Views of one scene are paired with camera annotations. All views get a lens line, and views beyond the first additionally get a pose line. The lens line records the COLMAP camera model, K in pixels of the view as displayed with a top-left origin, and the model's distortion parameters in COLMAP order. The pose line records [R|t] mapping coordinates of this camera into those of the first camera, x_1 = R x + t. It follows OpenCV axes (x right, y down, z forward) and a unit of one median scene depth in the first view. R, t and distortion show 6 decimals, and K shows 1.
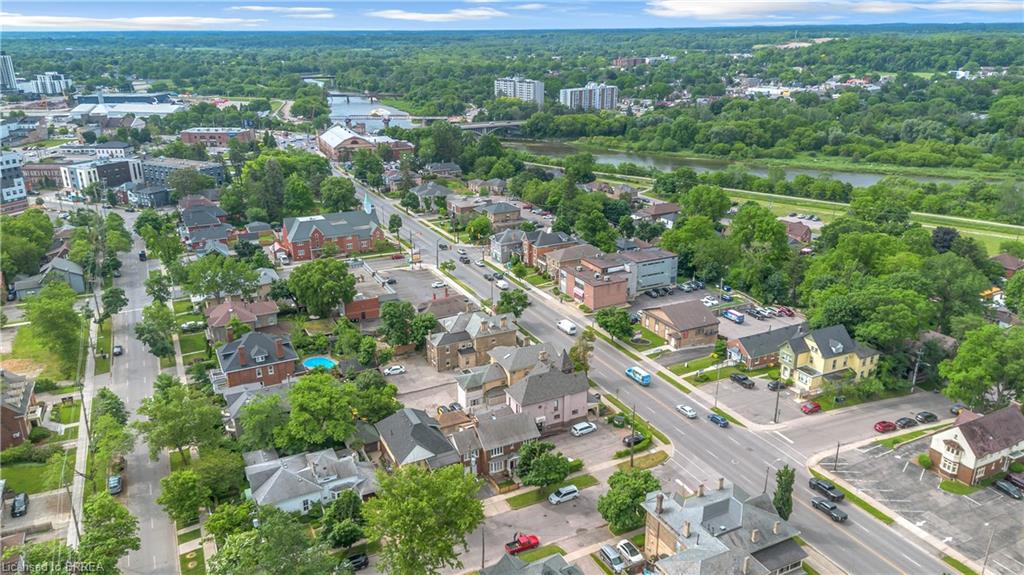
lens RADIAL K [[717.3, 0, 512.0], [0, 717.3, 287.5], [0, 0, 1]] dist [0.079891, -0.082563]
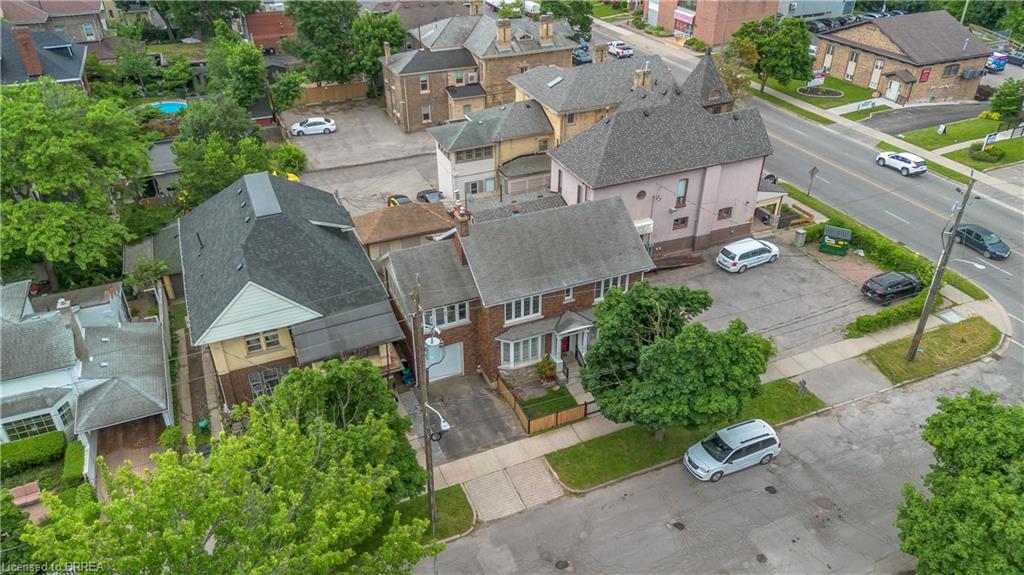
lens RADIAL K [[717.3, 0, 512.0], [0, 717.3, 287.5], [0, 0, 1]] dist [0.079891, -0.082563]
pose [[0.998654, 0.031848, -0.040937, -0.007881], [-0.022211, 0.975840, 0.217355, 0.090803], [0.046870, -0.216153, 0.975234, 0.420778]]
